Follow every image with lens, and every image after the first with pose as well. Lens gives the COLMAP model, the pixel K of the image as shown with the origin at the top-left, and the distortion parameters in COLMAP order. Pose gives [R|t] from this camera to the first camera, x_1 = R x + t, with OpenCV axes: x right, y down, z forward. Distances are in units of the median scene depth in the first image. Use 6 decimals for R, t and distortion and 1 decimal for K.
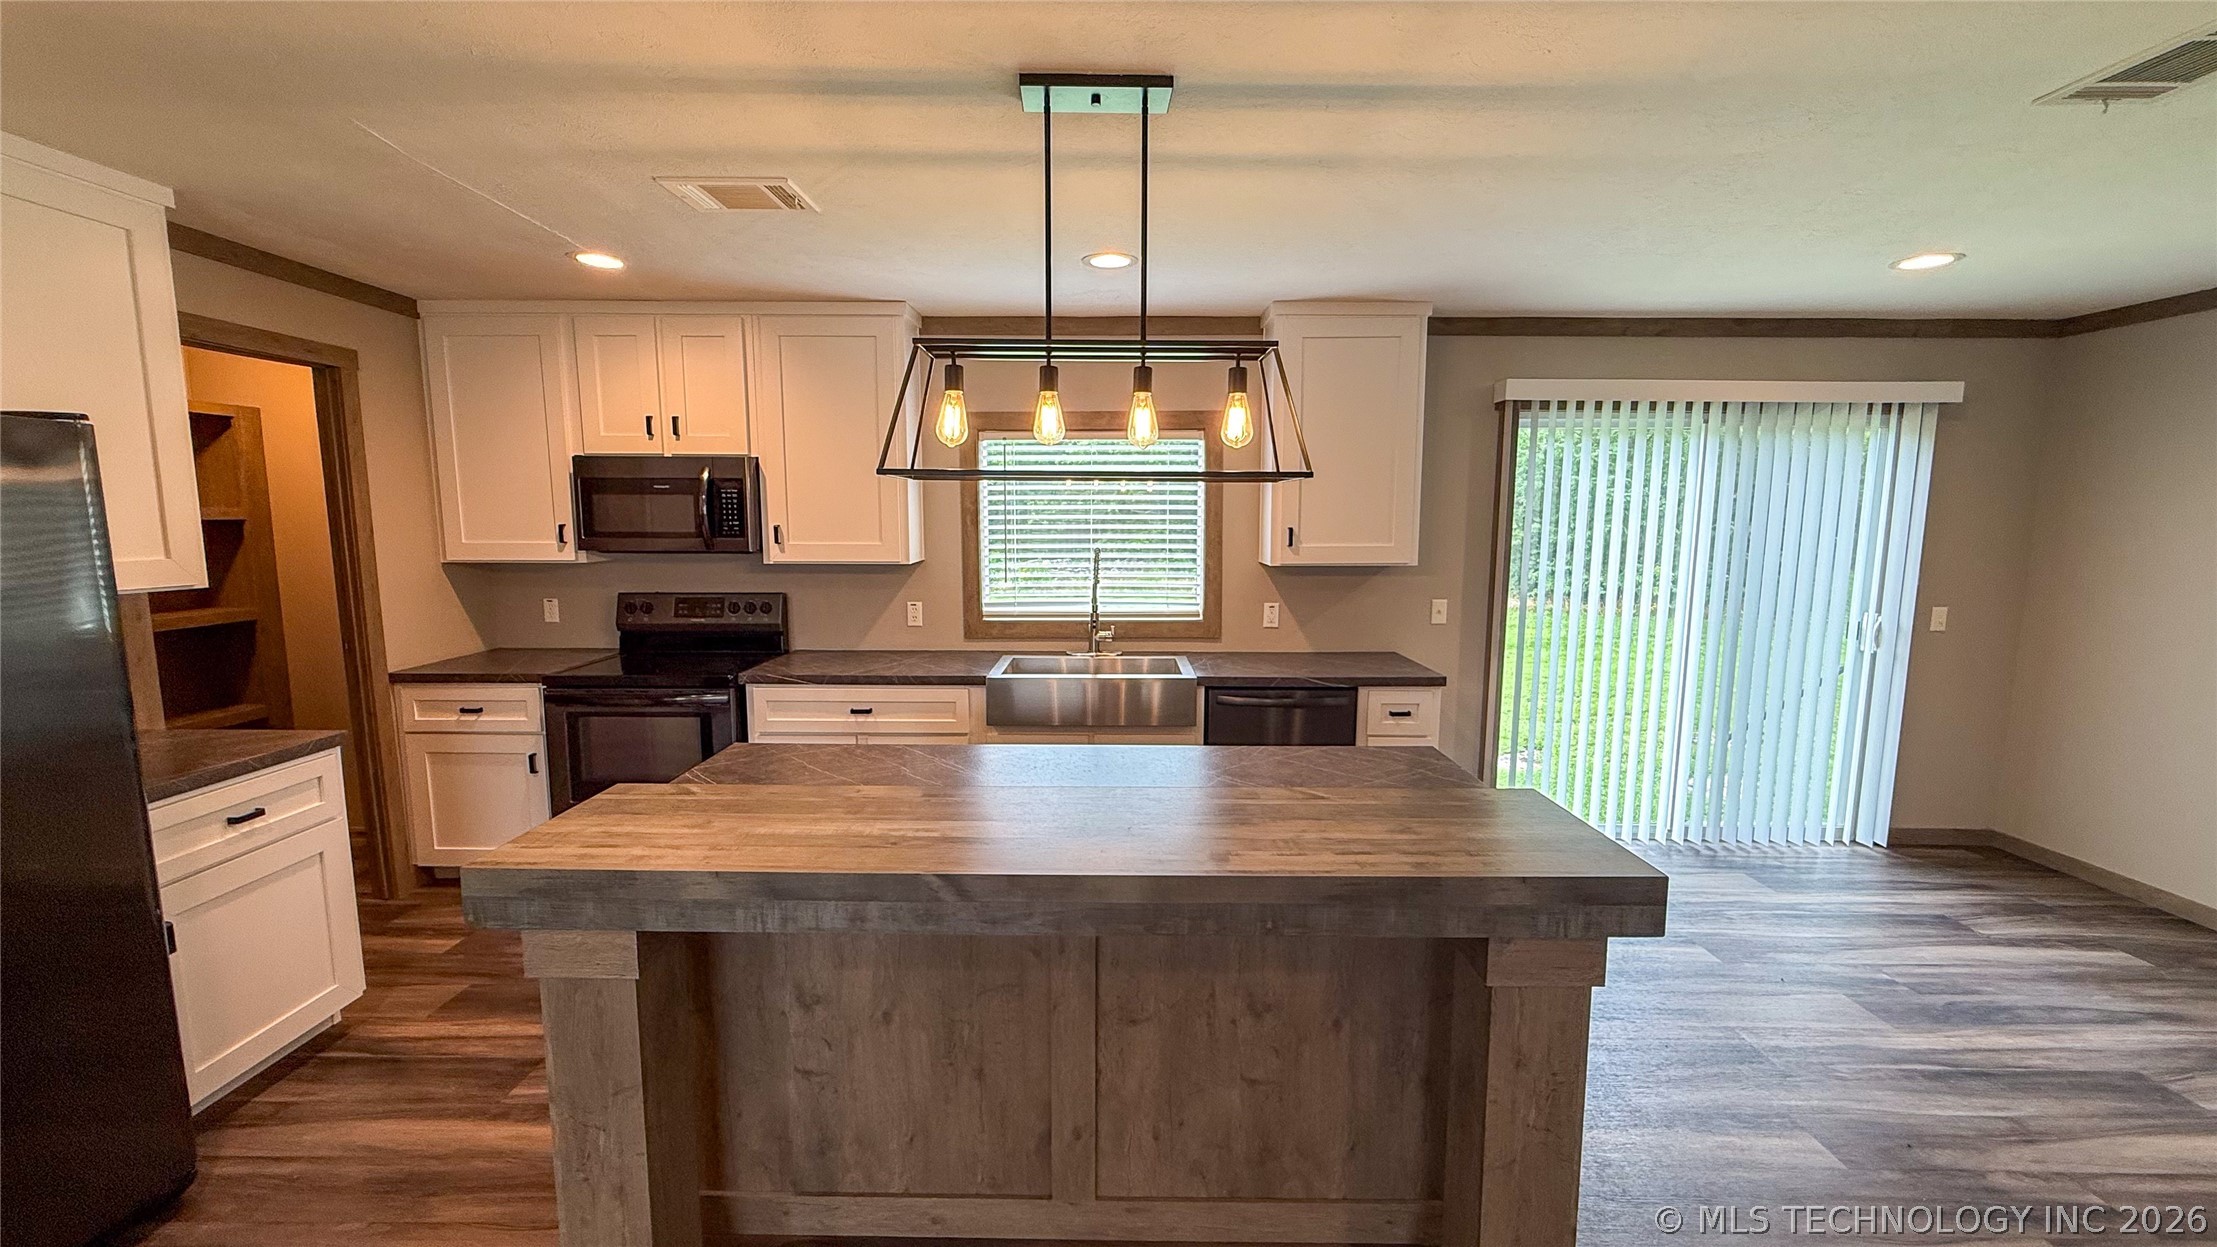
lens RADIAL K [[882.0, 0, 1106.3], [0, 882.0, 629.7], [0, 0, 1]] dist [0.004488, -0.000138]
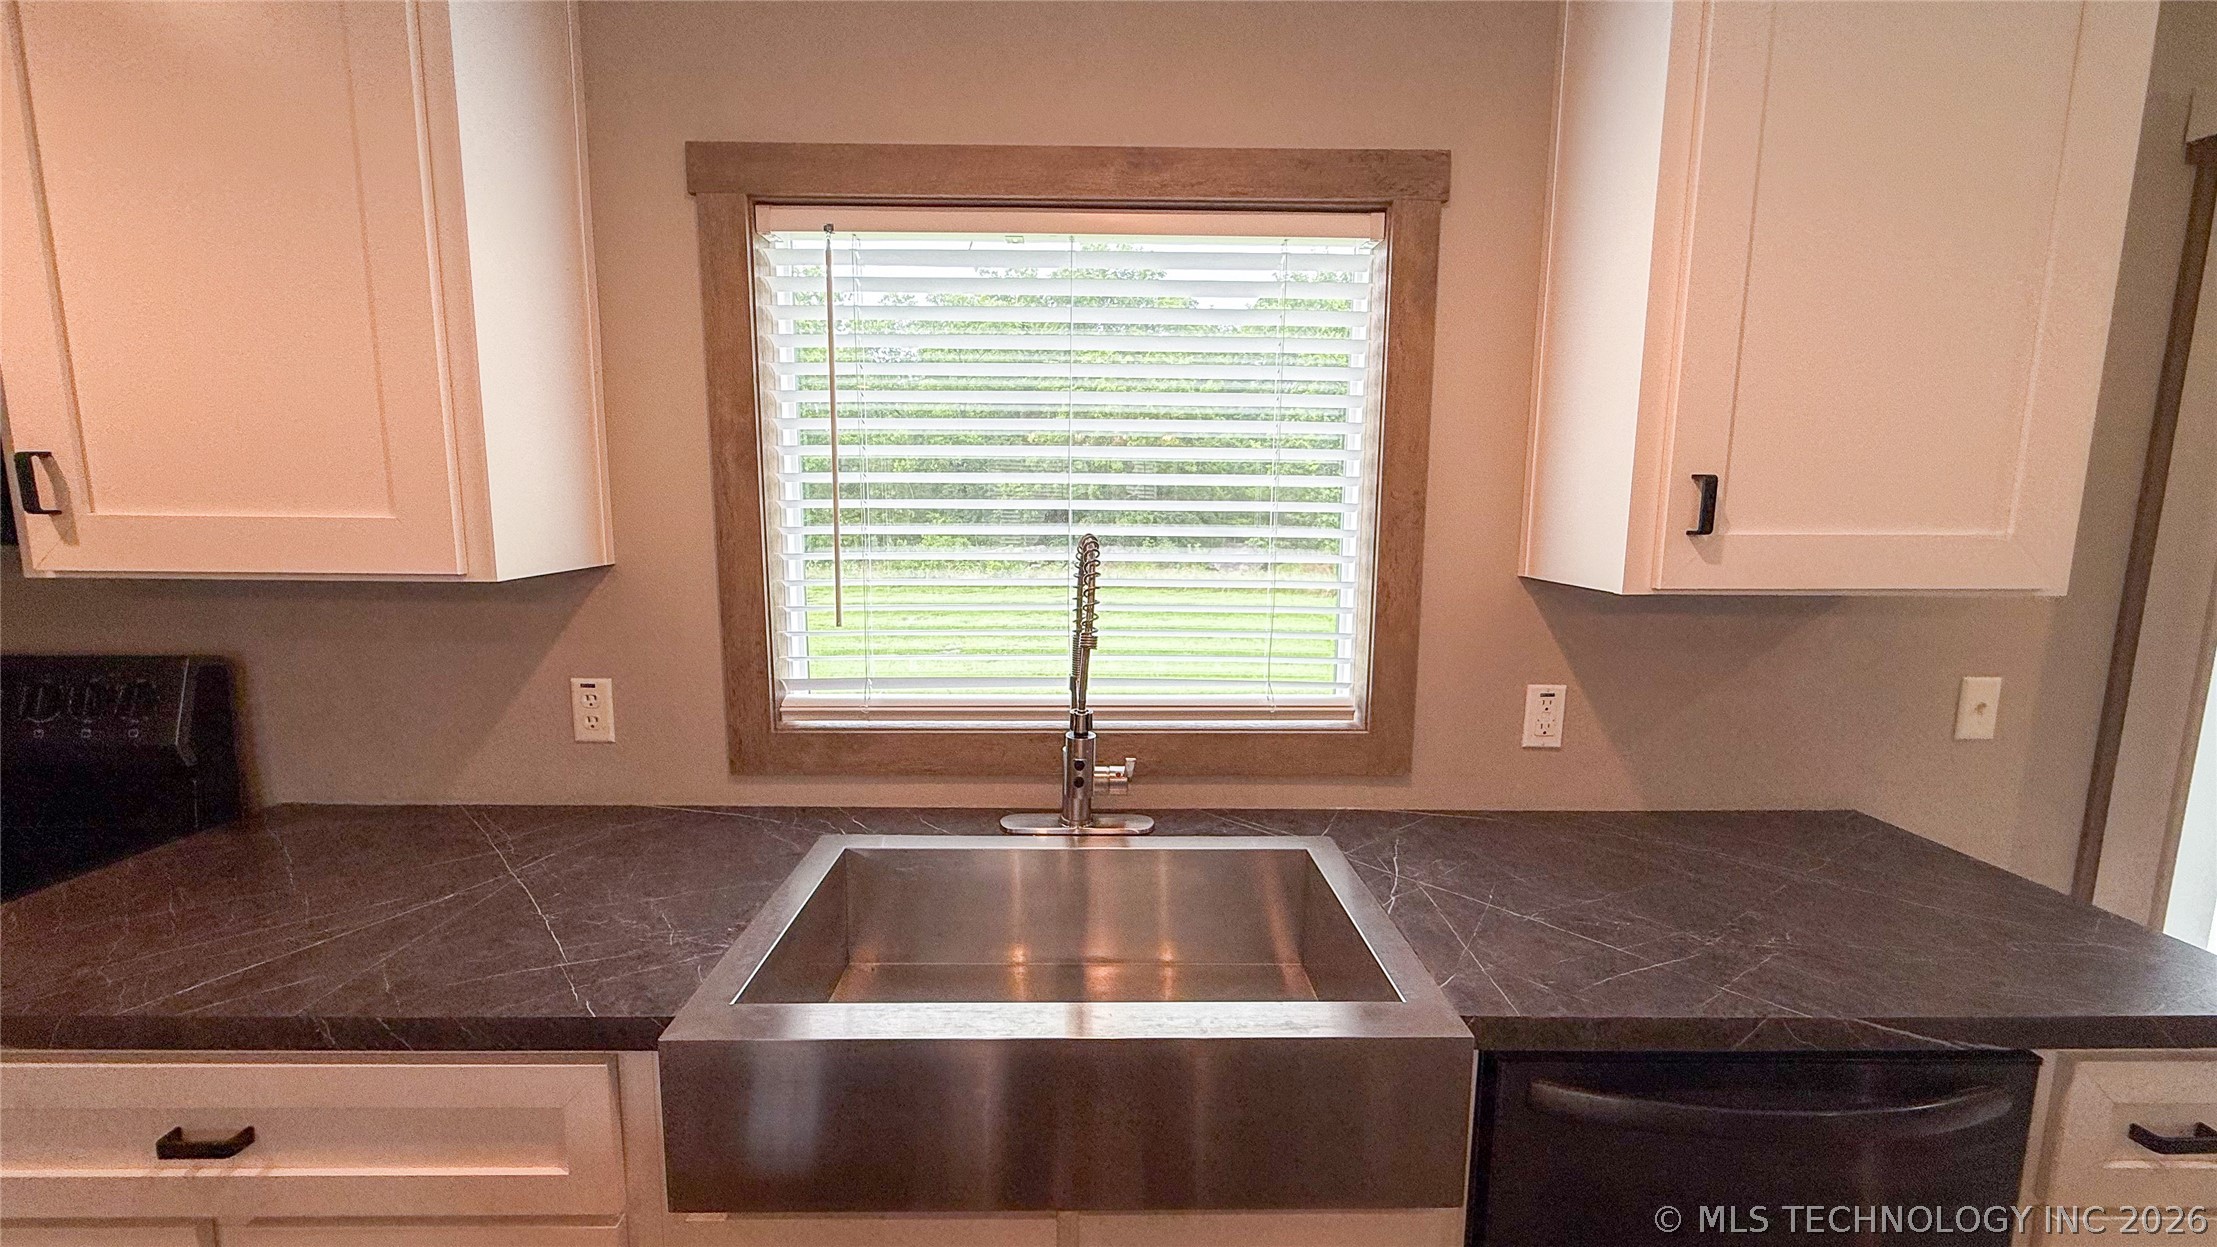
lens RADIAL K [[882.0, 0, 1119.7], [0, 882.0, 622.4], [0, 0, 1]] dist [0.004488, -0.000138]
pose [[0.999408, 0.003774, 0.034191, -0.009166], [-0.004178, 0.999922, 0.011753, -0.060414], [-0.034143, -0.011889, 0.999346, 0.629260]]
